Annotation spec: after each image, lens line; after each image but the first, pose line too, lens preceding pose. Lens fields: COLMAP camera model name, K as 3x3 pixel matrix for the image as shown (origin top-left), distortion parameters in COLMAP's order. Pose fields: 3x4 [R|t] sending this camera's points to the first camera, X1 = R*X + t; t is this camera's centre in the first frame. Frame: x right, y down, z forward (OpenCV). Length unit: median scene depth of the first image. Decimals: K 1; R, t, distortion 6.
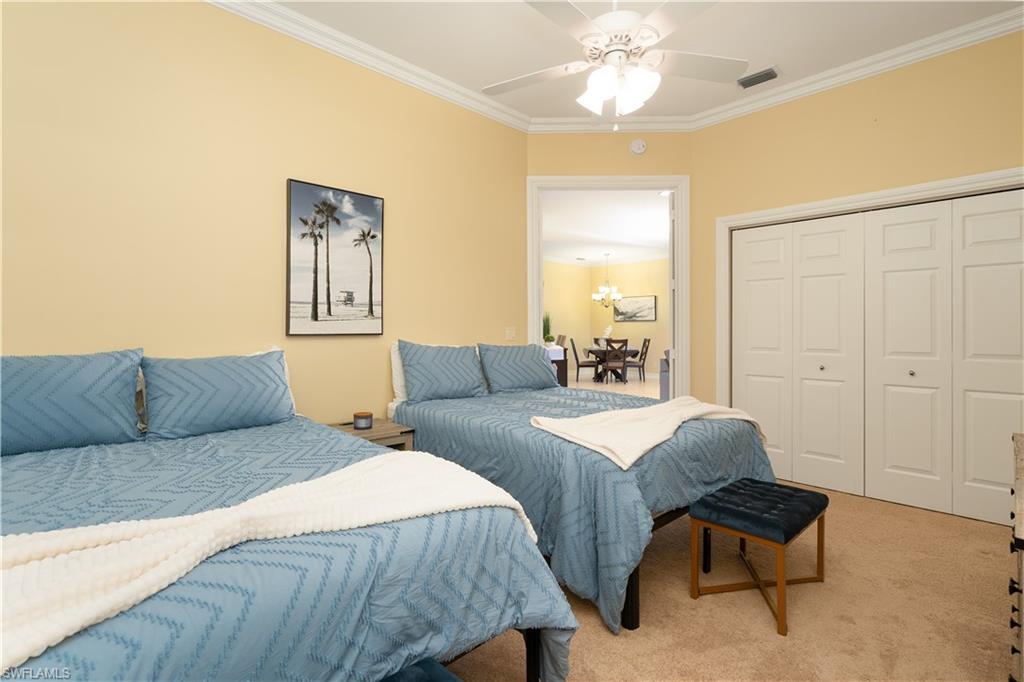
lens RADIAL K [[475.4, 0, 513.8], [0, 475.4, 332.7], [0, 0, 1]] dist [0.000600, 0.000305]
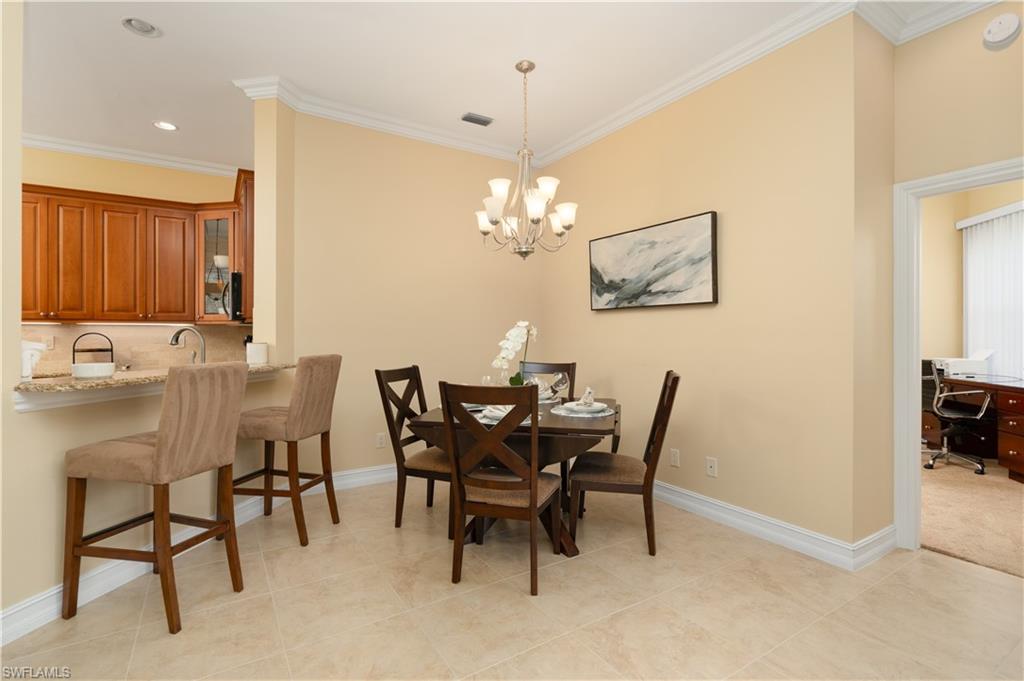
lens RADIAL K [[475.4, 0, 509.5], [0, 475.4, 333.5], [0, 0, 1]] dist [0.000600, 0.000305]
pose [[0.980105, 0.004880, -0.198420, 0.230791], [-0.005509, 0.999981, -0.002620, -0.007048], [0.198404, 0.003661, 0.980114, 0.689540]]
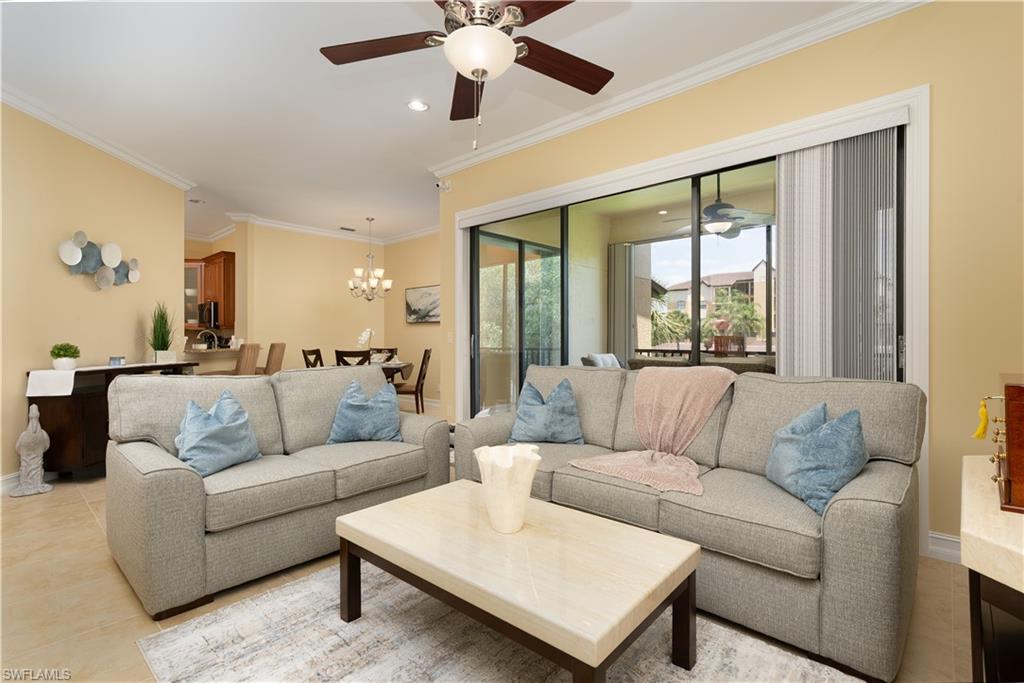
lens RADIAL K [[475.4, 0, 502.8], [0, 475.4, 338.7], [0, 0, 1]] dist [0.000600, 0.000305]
pose [[0.998269, 0.000451, 0.058811, 0.323125], [-0.000168, 0.999988, -0.004822, 0.001599], [-0.058812, 0.004804, 0.998258, 0.322087]]
